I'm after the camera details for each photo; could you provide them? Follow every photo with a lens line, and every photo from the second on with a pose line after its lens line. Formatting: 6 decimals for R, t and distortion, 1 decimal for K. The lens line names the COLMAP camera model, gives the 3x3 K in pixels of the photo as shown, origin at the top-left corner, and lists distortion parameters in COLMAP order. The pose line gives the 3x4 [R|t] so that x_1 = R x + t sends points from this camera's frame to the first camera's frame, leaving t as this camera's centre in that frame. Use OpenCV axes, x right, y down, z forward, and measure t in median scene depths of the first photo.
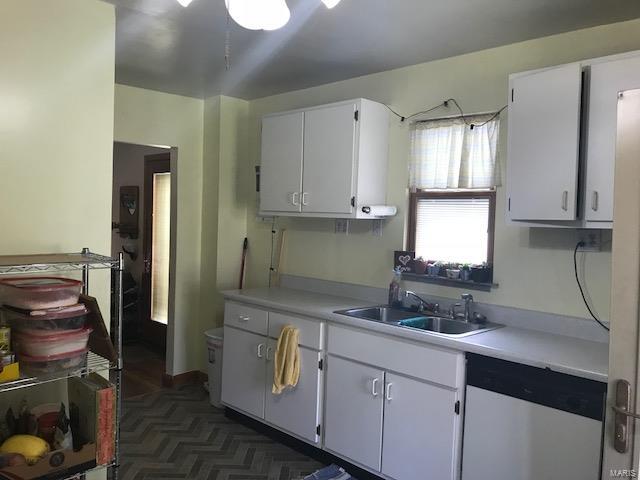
lens RADIAL K [[528.3, 0, 321.1], [0, 528.3, 239.9], [0, 0, 1]] dist [0.038803, -0.043142]
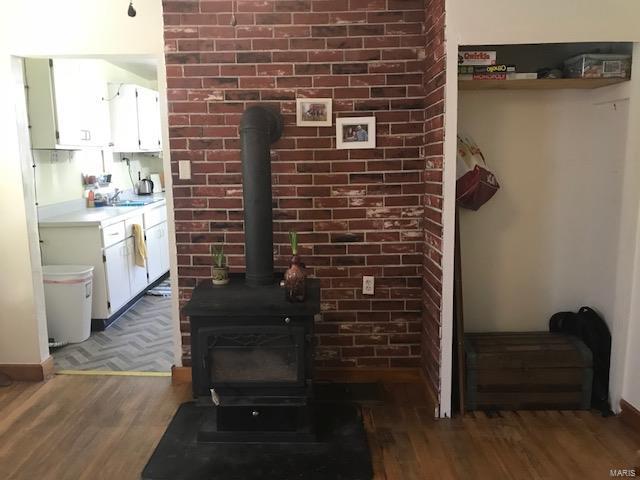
lens RADIAL K [[528.3, 0, 319.2], [0, 528.3, 238.7], [0, 0, 1]] dist [0.038803, -0.043142]
pose [[-0.711574, -0.114423, 0.693231, -1.249386], [0.057252, 0.973927, 0.219521, -0.049607], [-0.700275, 0.195894, -0.686470, 1.461595]]
